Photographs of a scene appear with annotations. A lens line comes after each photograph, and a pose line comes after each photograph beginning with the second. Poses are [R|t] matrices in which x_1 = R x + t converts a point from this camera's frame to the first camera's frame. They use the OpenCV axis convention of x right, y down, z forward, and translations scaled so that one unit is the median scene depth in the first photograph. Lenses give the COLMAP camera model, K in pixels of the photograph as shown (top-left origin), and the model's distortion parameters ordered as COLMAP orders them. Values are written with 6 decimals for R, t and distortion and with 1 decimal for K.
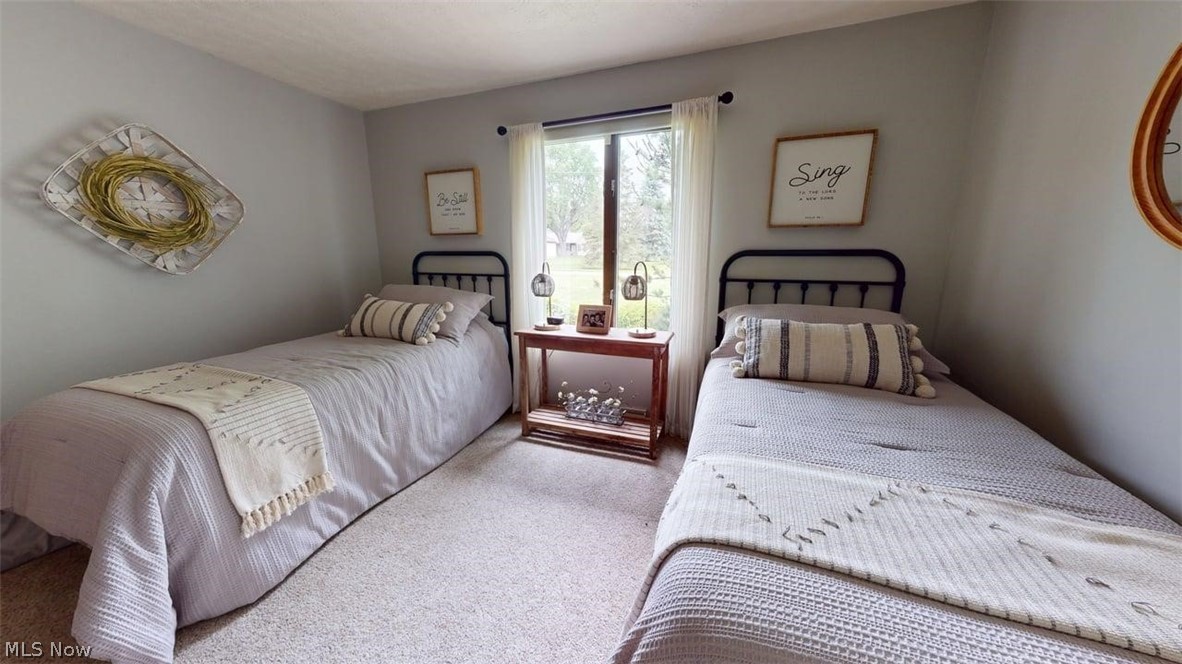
lens RADIAL K [[401.8, 0, 591.0], [0, 401.8, 332.0], [0, 0, 1]] dist [0.000517, 0.000014]
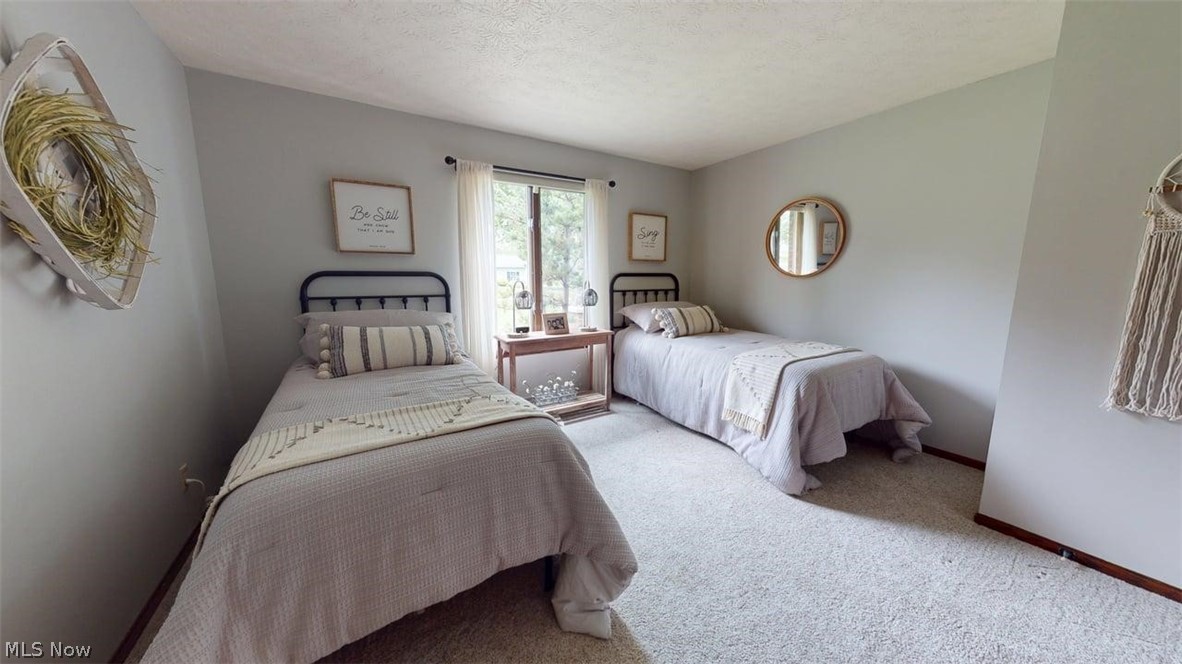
lens RADIAL K [[432.5, 0, 591.0], [0, 432.5, 332.0], [0, 0, 1]] dist [-0.000169, -0.000084]
pose [[0.551942, -0.105599, 0.827169, -1.105698], [0.156448, 0.987448, 0.021669, -0.017173], [-0.819075, 0.117449, 0.561535, 0.106939]]
